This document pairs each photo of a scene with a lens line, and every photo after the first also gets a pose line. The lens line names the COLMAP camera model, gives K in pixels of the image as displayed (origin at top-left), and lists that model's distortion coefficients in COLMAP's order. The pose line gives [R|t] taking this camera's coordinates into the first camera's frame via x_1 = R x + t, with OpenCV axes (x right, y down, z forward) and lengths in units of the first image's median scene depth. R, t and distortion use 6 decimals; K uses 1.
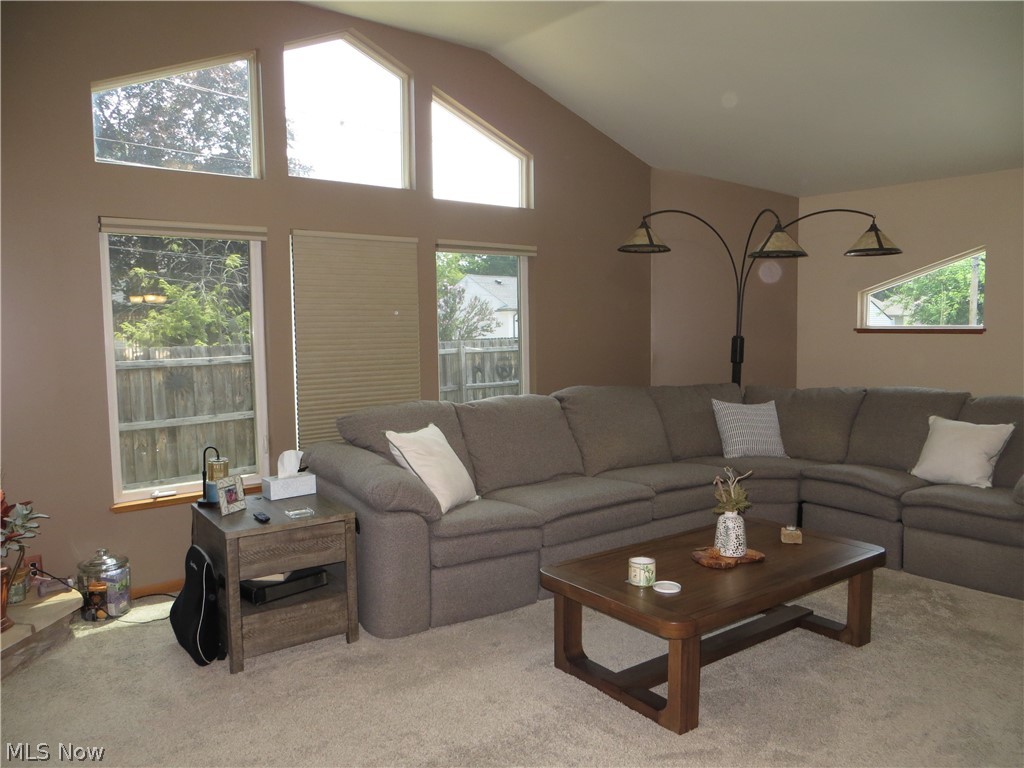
lens RADIAL K [[771.5, 0, 491.4], [0, 771.5, 381.9], [0, 0, 1]] dist [-0.001975, -0.004322]
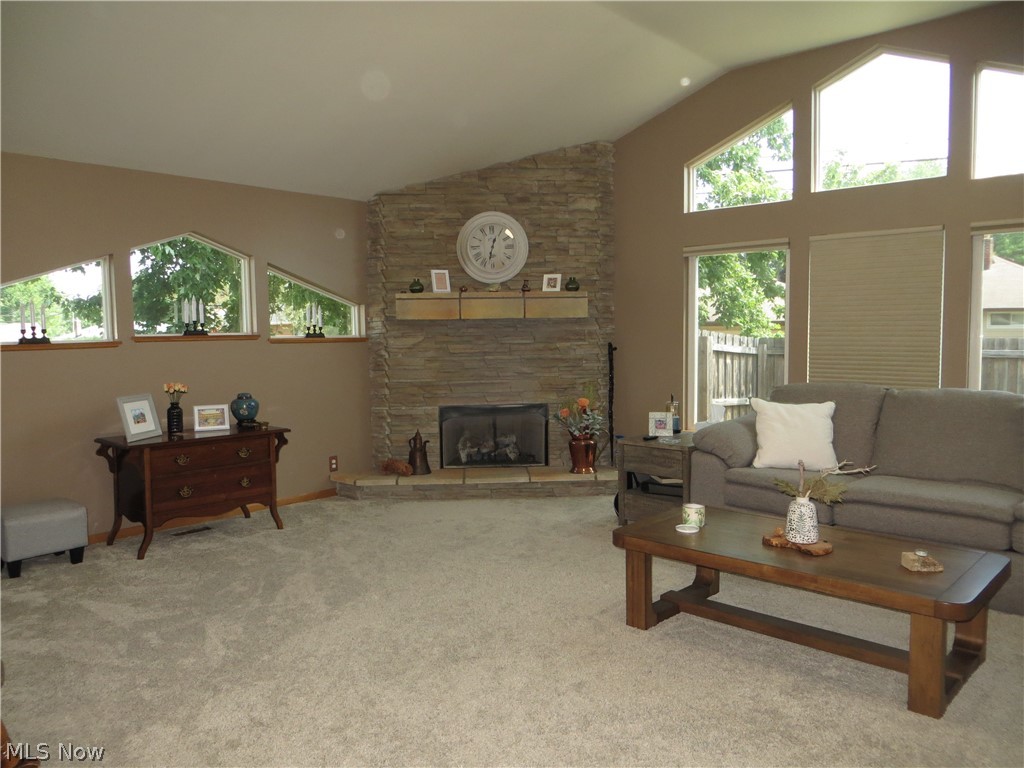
lens RADIAL K [[771.5, 0, 514.0], [0, 771.5, 379.5], [0, 0, 1]] dist [-0.001975, -0.004322]
pose [[0.178400, 0.071775, -0.981337, 0.776253], [-0.066452, 0.995938, 0.060762, -0.012344], [0.981712, 0.054371, 0.182445, 0.289669]]
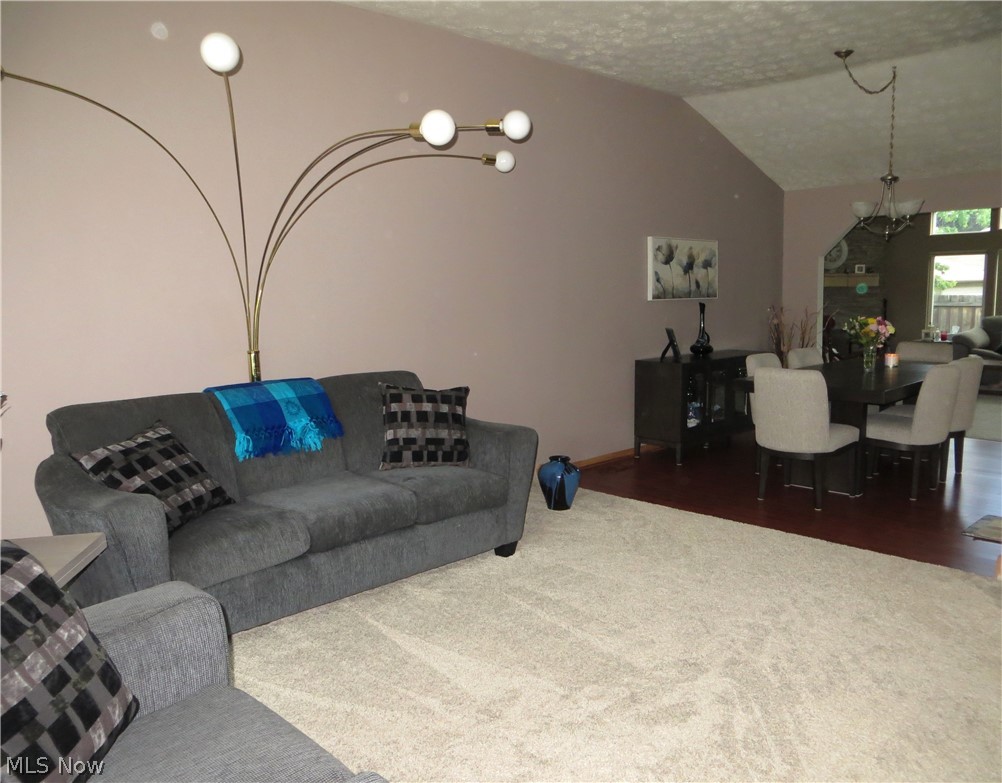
lens RADIAL K [[789.9, 0, 503.2], [0, 789.9, 391.8], [0, 0, 1]] dist [-0.003453, -0.021414]
pose [[0.102715, 0.140048, -0.984803, 2.068446], [-0.063474, 0.988944, 0.134017, 0.031398], [0.992684, 0.048743, 0.110469, -0.882423]]
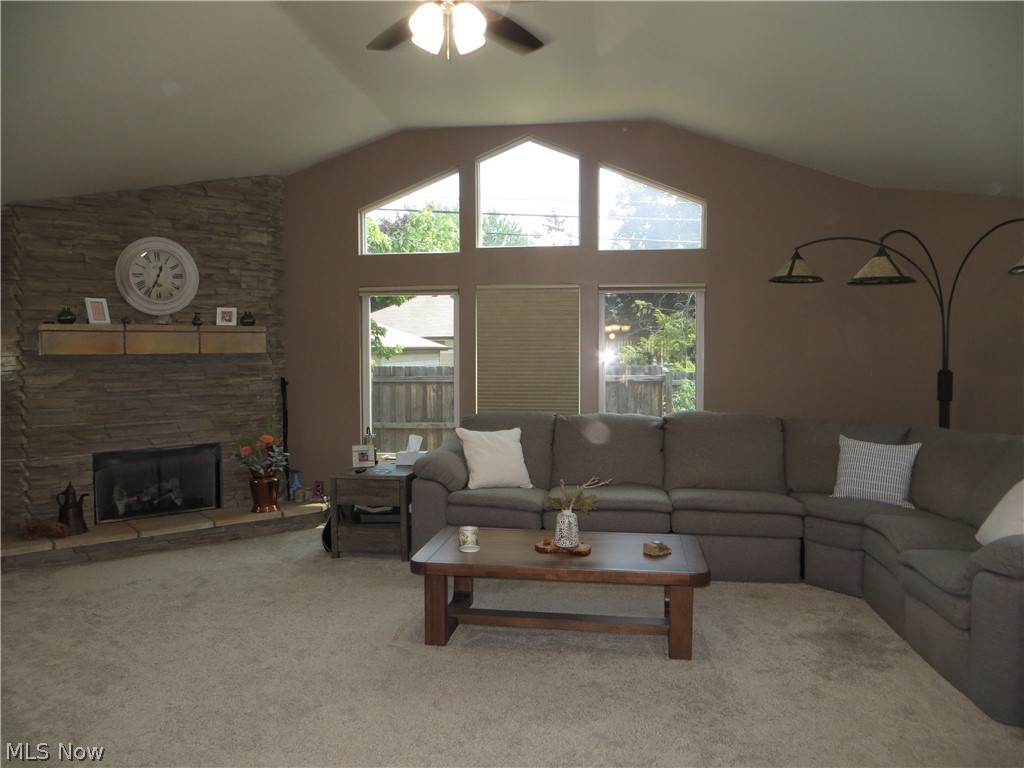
lens RADIAL K [[771.5, 0, 505.9], [0, 771.5, 383.5], [0, 0, 1]] dist [-0.001975, -0.004322]
pose [[0.696374, 0.039546, -0.716589, 0.715265], [-0.057325, 0.998355, -0.000612, -0.016715], [0.715386, 0.041505, 0.697496, 0.046414]]
